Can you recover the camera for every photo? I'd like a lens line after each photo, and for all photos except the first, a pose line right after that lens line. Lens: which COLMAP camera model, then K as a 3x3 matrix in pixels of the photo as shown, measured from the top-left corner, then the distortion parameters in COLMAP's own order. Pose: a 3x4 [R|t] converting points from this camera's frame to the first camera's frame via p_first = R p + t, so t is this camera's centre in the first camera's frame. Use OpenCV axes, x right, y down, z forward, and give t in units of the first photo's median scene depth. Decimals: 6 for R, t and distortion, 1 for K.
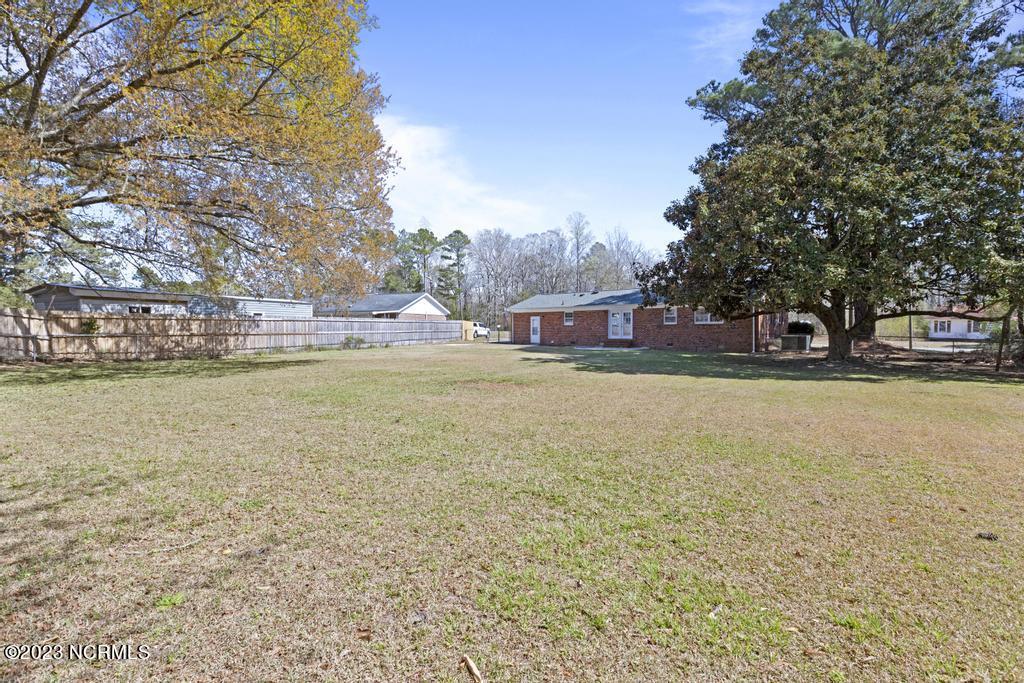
lens RADIAL K [[461.4, 0, 512.1], [0, 461.4, 338.2], [0, 0, 1]] dist [0.002005, -0.001442]
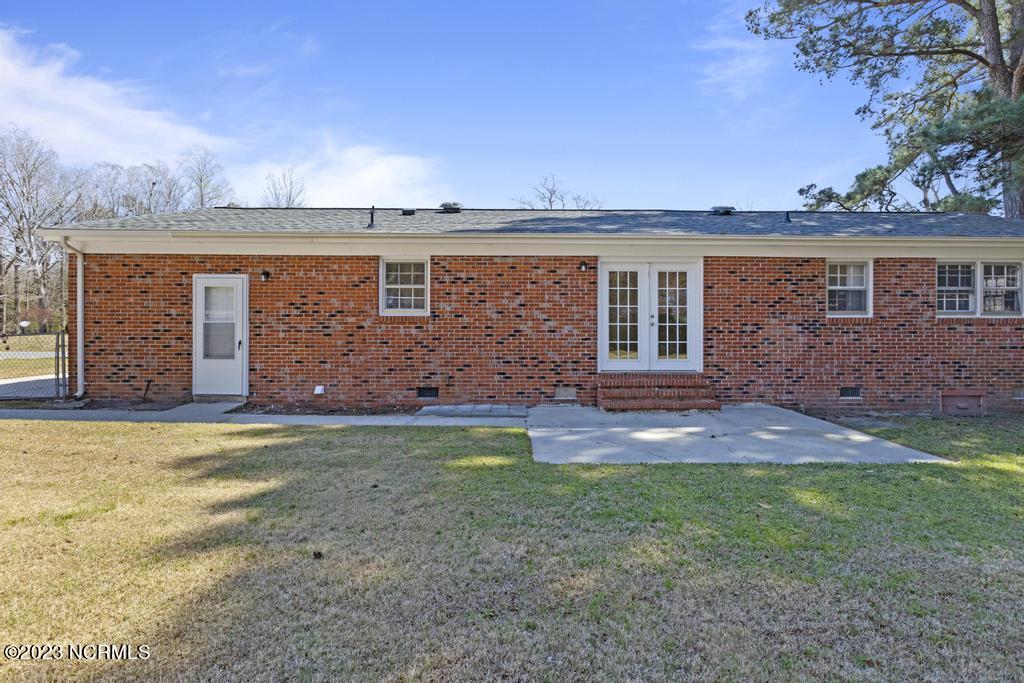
lens RADIAL K [[494.7, 0, 513.2], [0, 494.7, 337.9], [0, 0, 1]] dist [-0.002236, -0.000301]
pose [[0.737338, -0.003511, 0.675515, -0.005594], [0.008422, 0.999957, -0.003996, -0.015372], [-0.675472, 0.008635, 0.737335, 0.738277]]
